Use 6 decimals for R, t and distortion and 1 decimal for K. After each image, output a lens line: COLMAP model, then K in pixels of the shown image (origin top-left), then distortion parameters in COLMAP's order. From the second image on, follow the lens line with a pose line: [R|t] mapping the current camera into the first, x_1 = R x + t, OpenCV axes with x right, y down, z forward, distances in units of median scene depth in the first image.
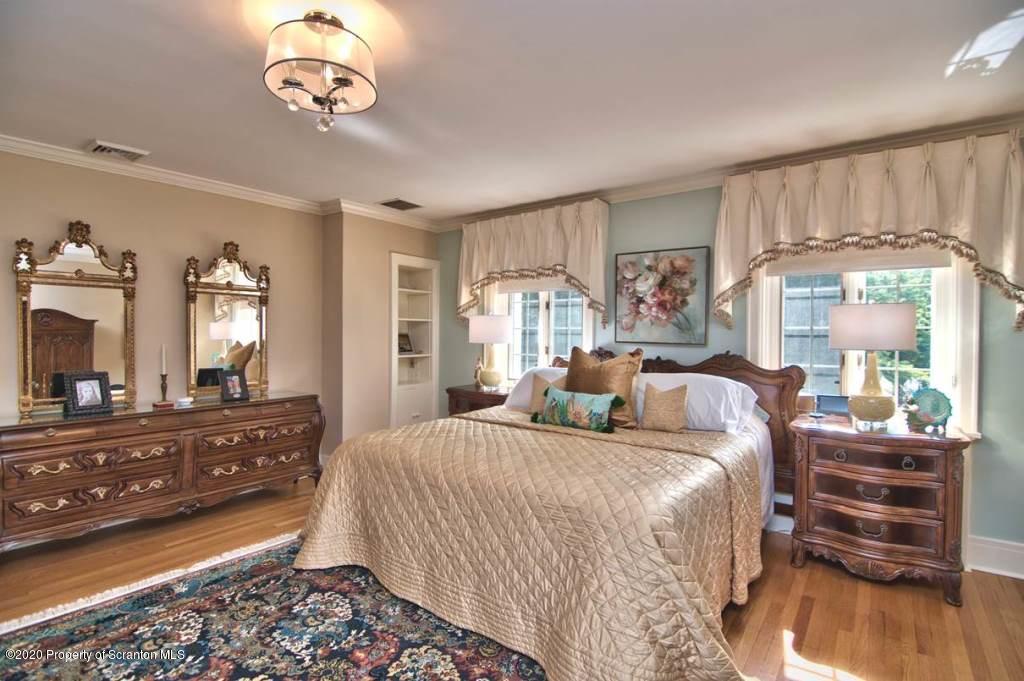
lens RADIAL K [[491.0, 0, 508.5], [0, 491.0, 337.7], [0, 0, 1]] dist [-0.016575, -0.004559]
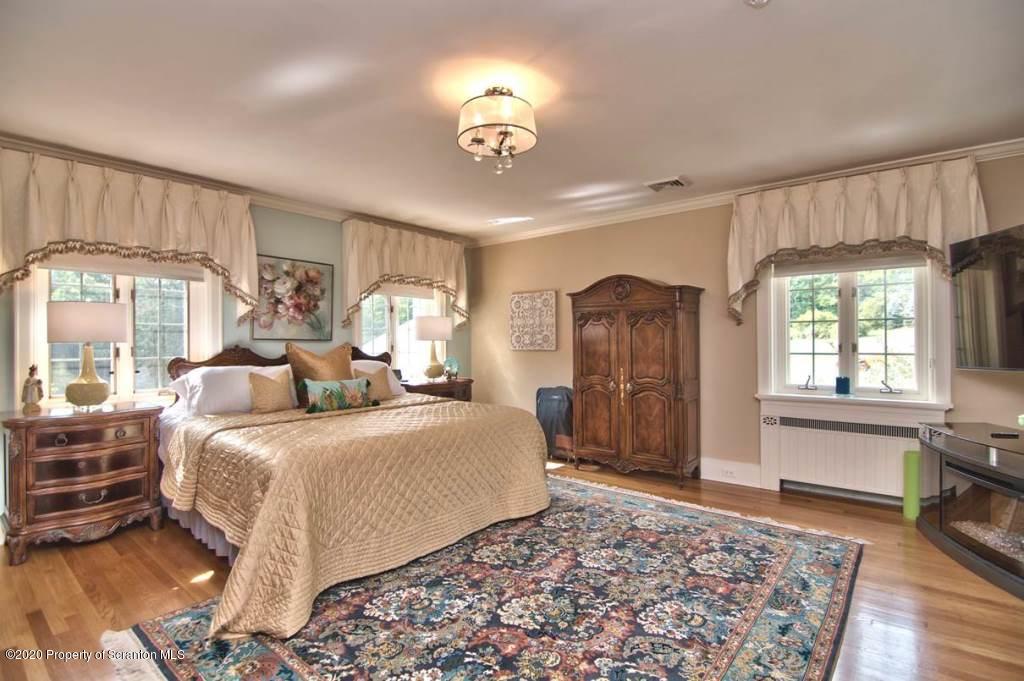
lens RADIAL K [[491.0, 0, 517.8], [0, 491.0, 340.1], [0, 0, 1]] dist [-0.016575, -0.004559]
pose [[0.031413, -0.002162, 0.999504, -0.932678], [0.017287, 0.999849, 0.001619, 0.021259], [-0.999357, 0.017227, 0.031446, 0.498471]]
